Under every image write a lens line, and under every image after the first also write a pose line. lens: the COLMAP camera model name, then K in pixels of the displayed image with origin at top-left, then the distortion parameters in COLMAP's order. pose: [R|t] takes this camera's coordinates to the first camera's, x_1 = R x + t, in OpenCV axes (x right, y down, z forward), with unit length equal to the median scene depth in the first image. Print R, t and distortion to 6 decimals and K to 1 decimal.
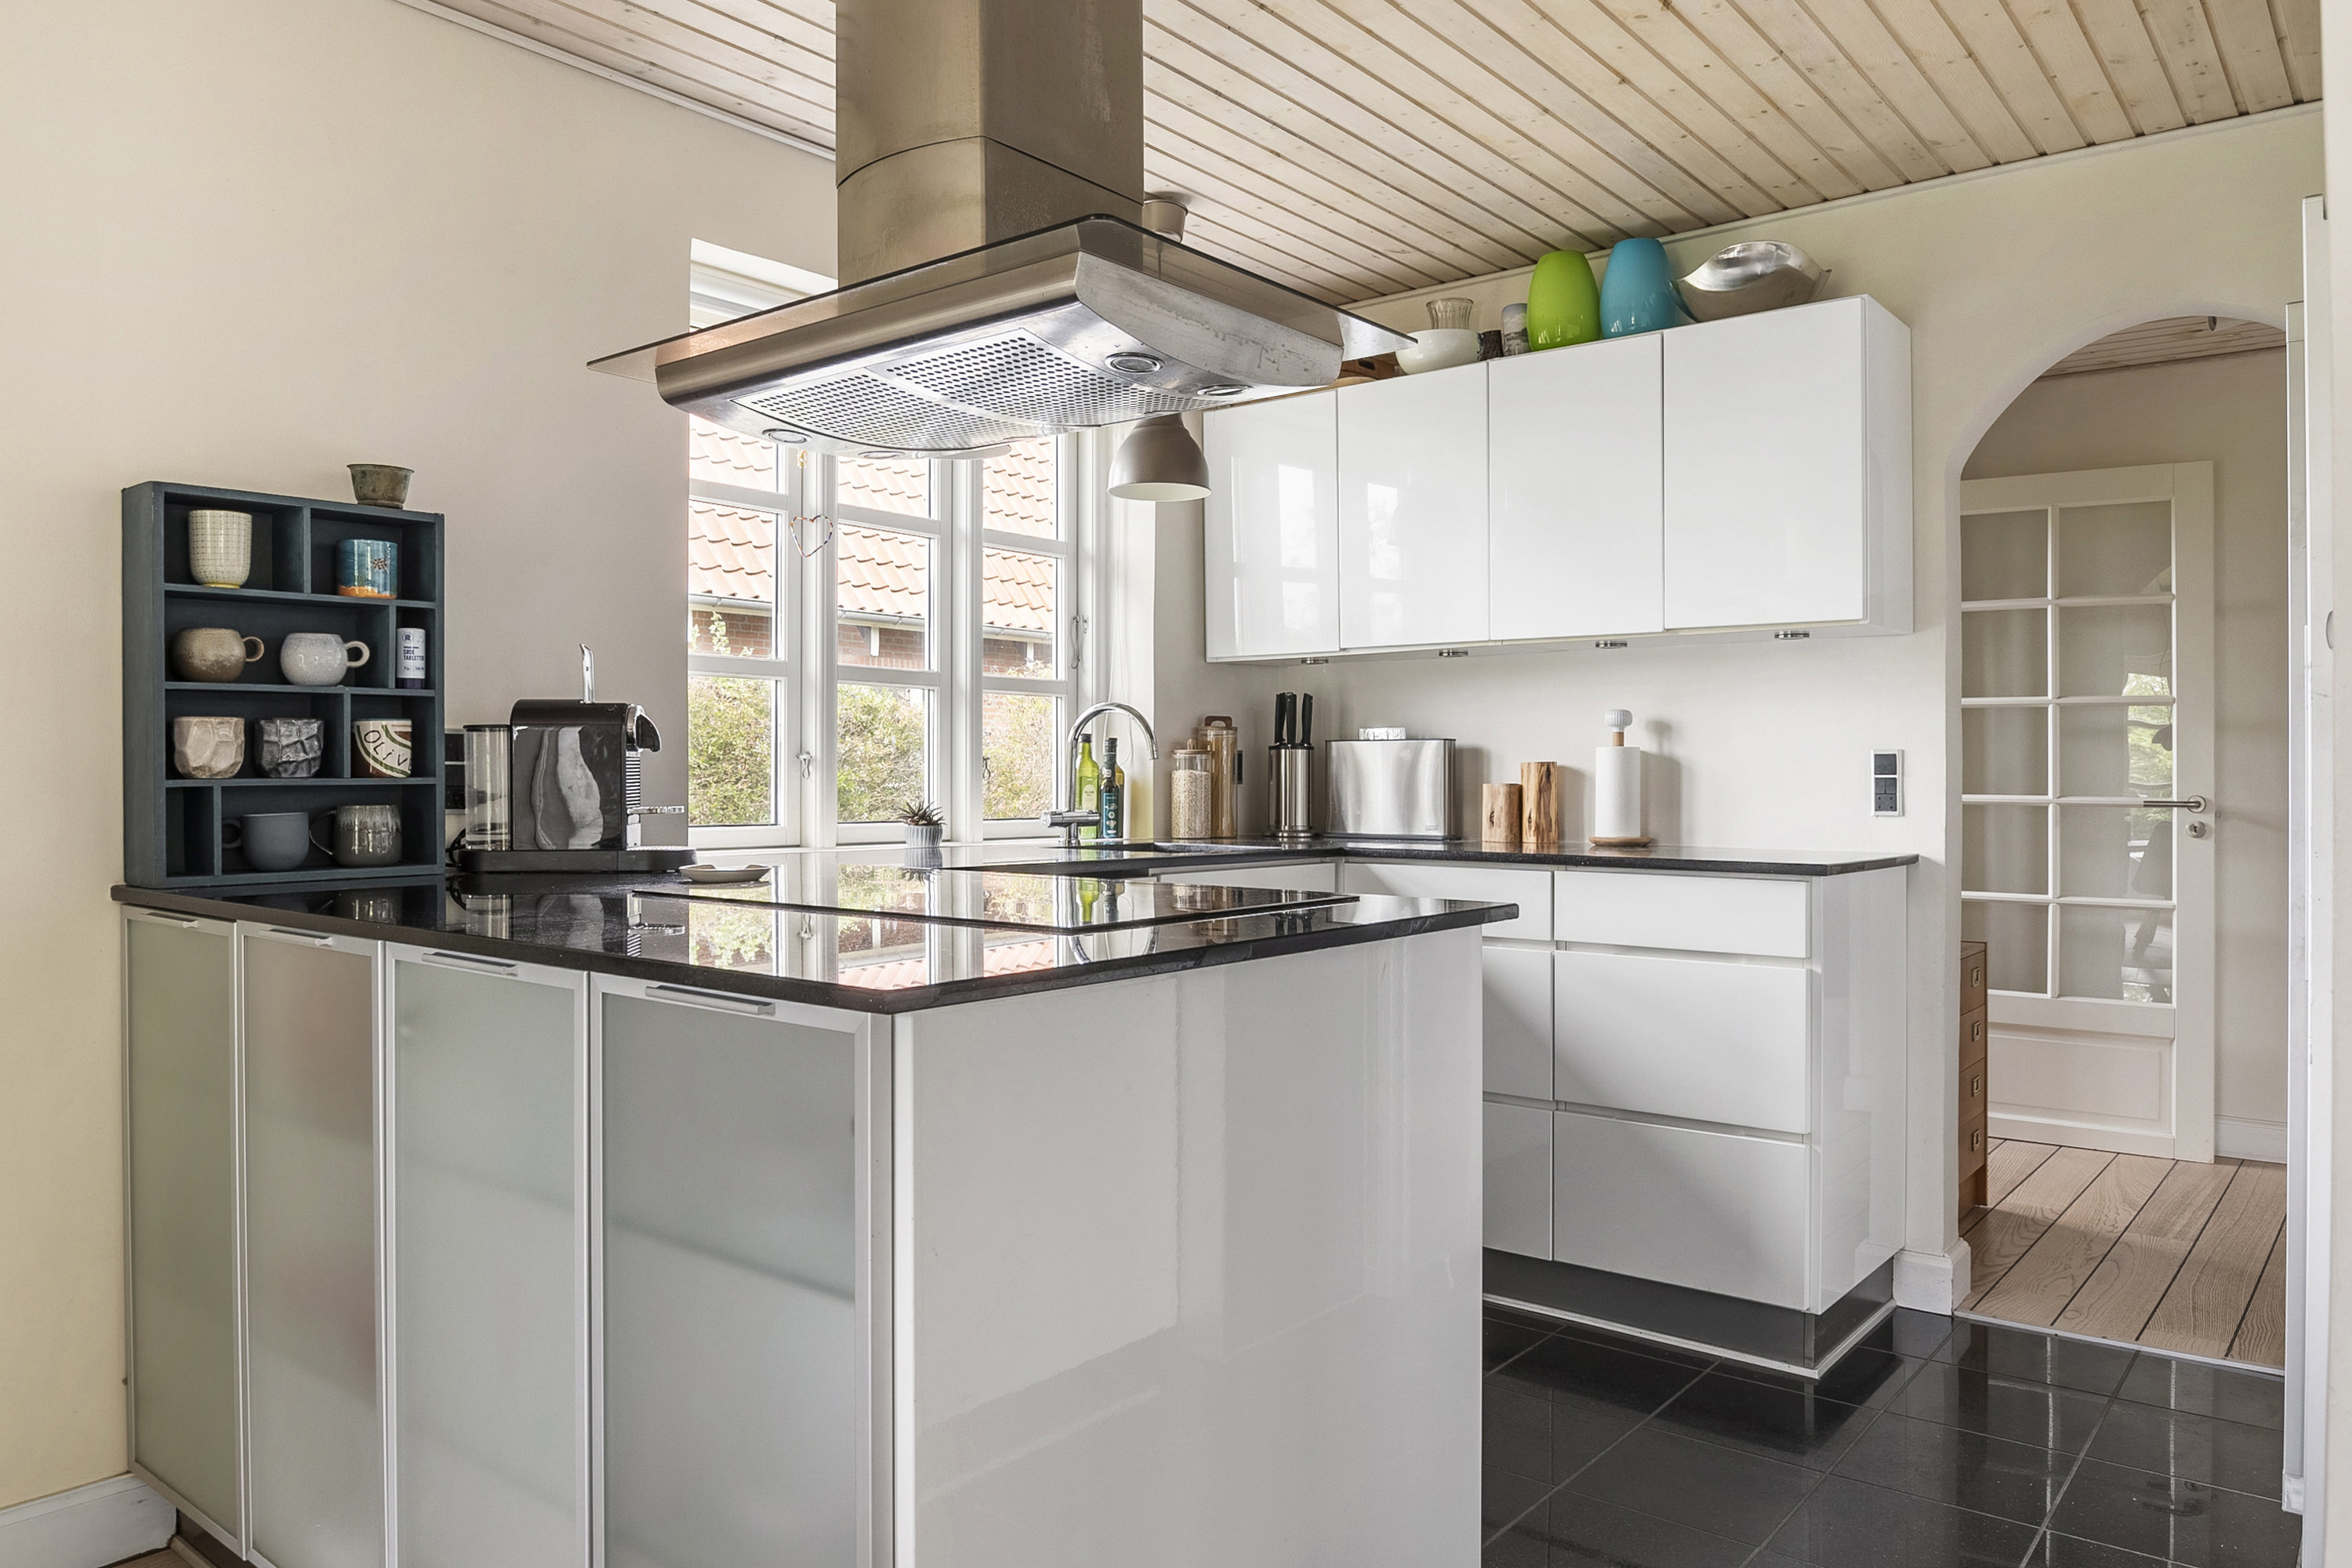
lens RADIAL K [[1619.0, 0, 1181.5], [0, 1619.0, 776.6], [0, 0, 1]] dist [-0.014871, -0.001762]
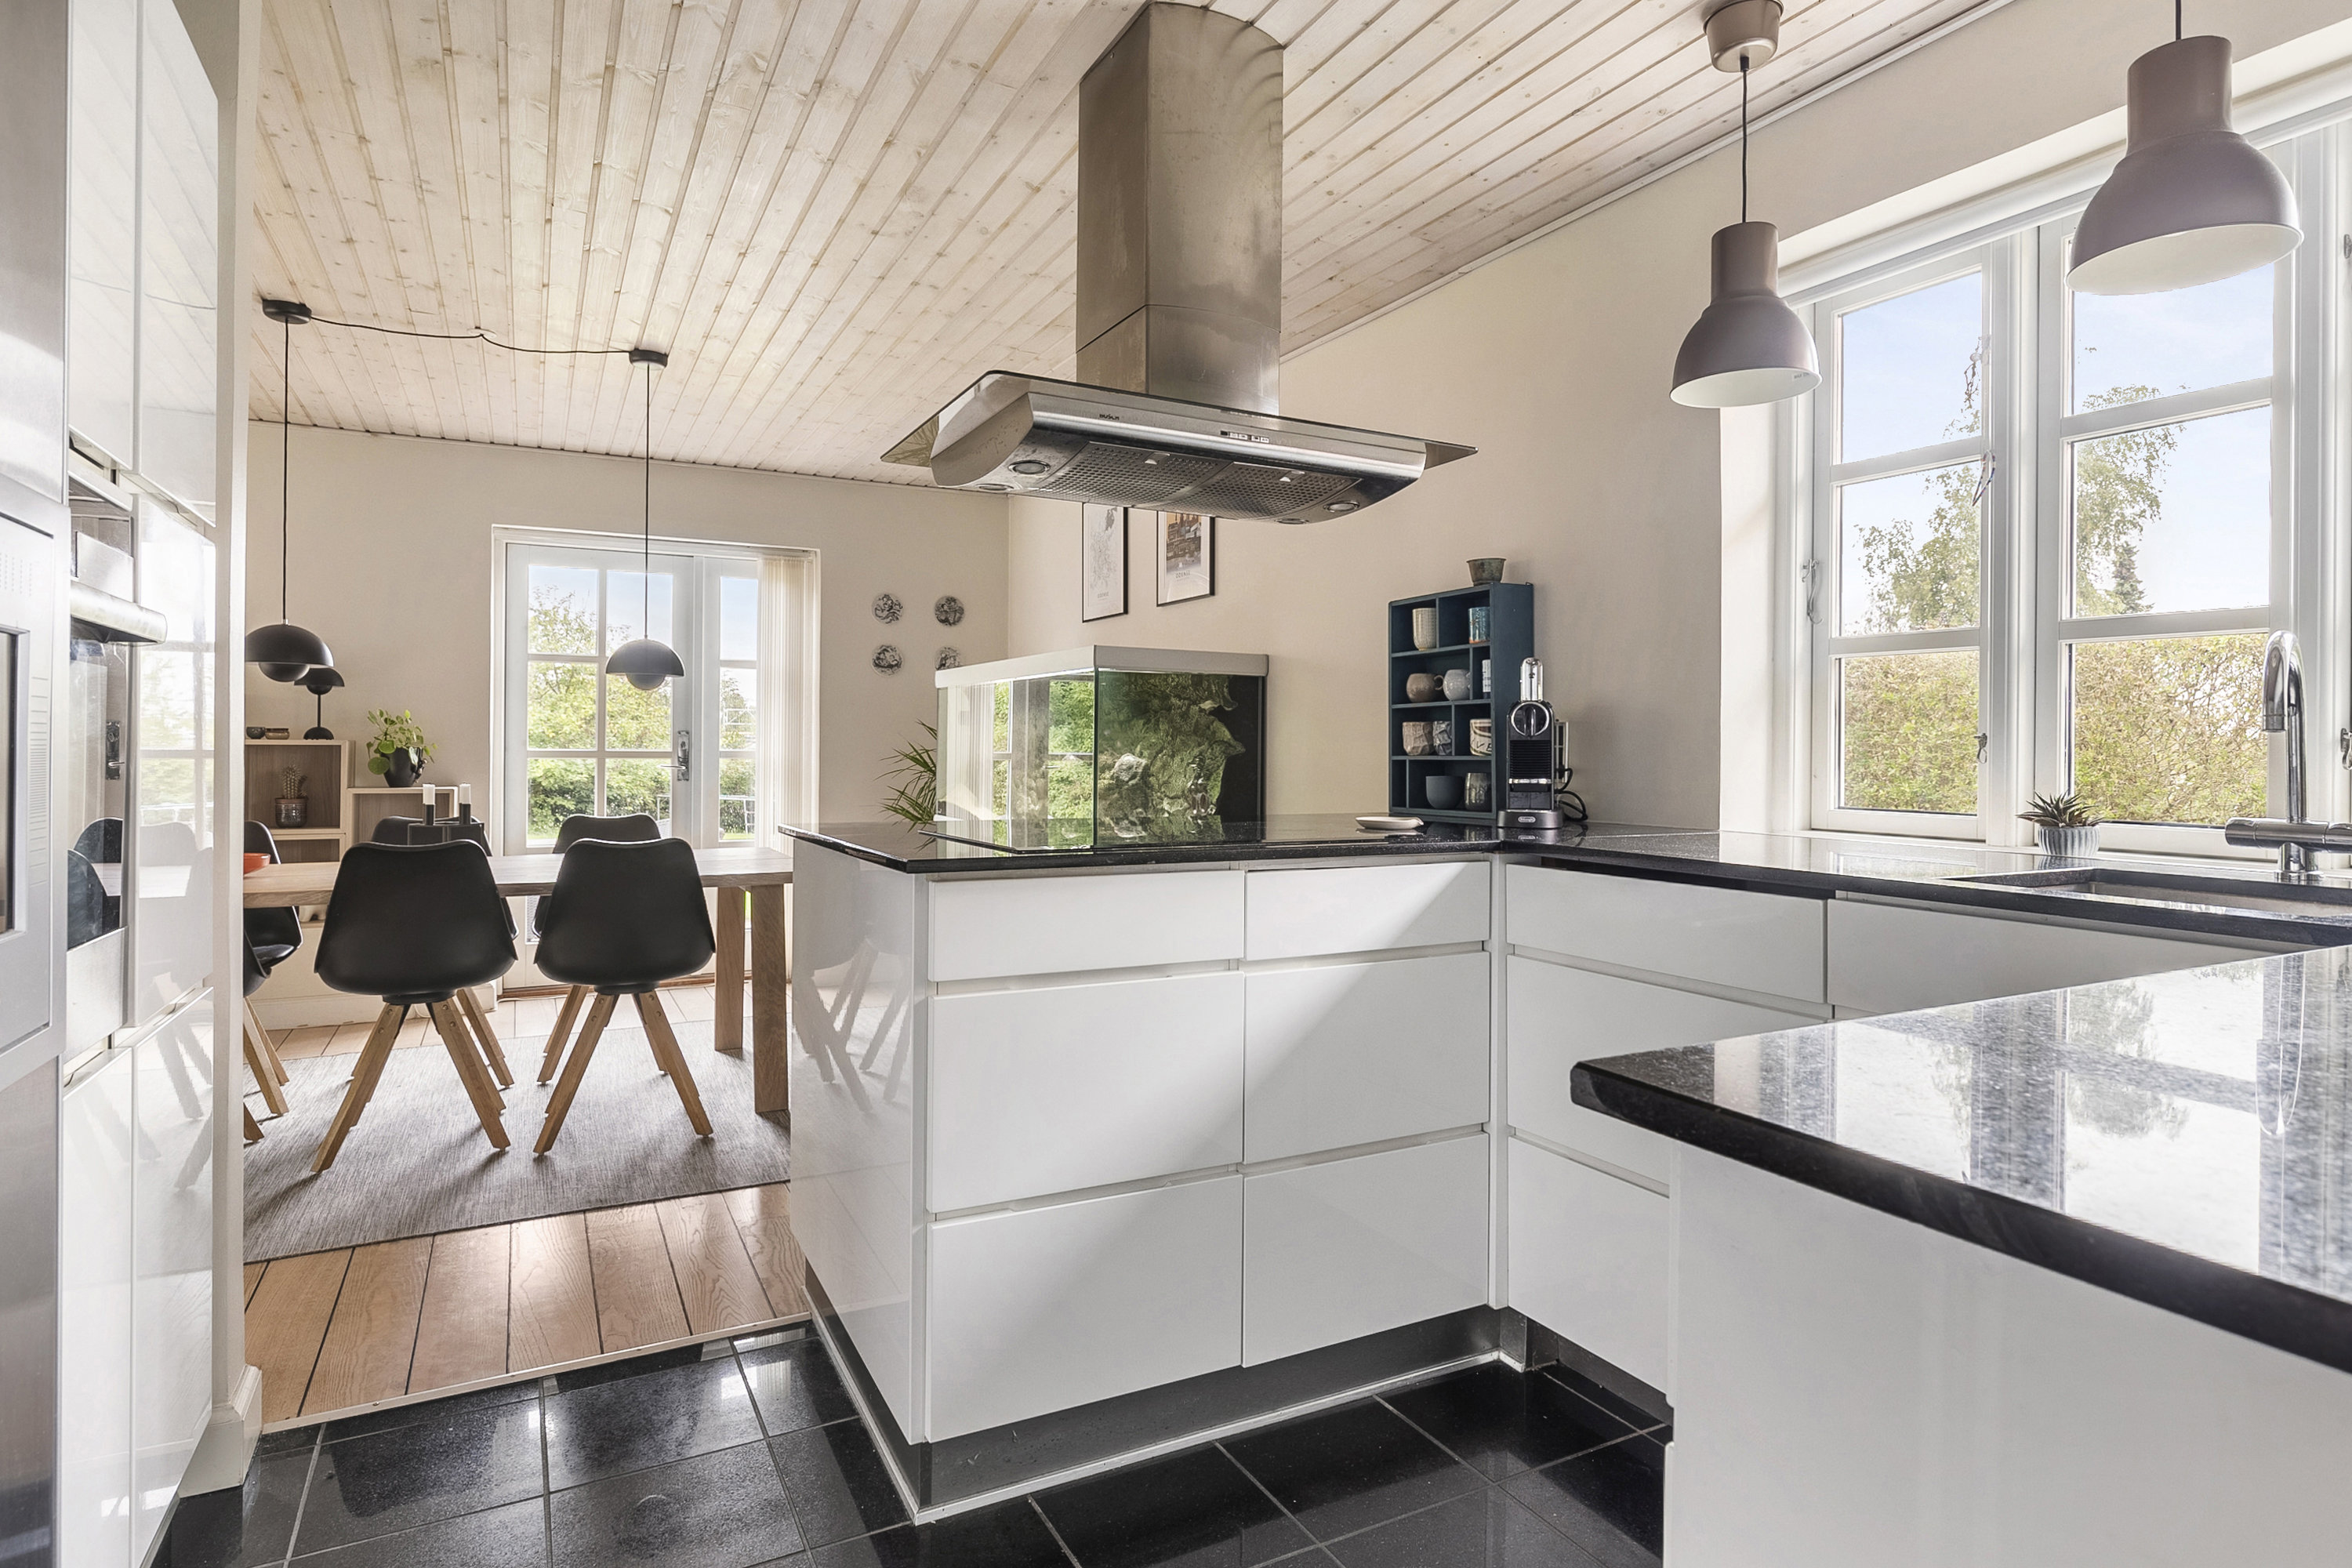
lens RADIAL K [[1223.4, 0, 1159.9], [0, 1223.4, 746.1], [0, 0, 1]] dist [0.000314, 0.000134]
pose [[-0.390693, -0.011044, -0.920455, 0.734162], [-0.011135, 0.999912, -0.007271, 0.003052], [0.920454, 0.007409, -0.390781, 1.187214]]
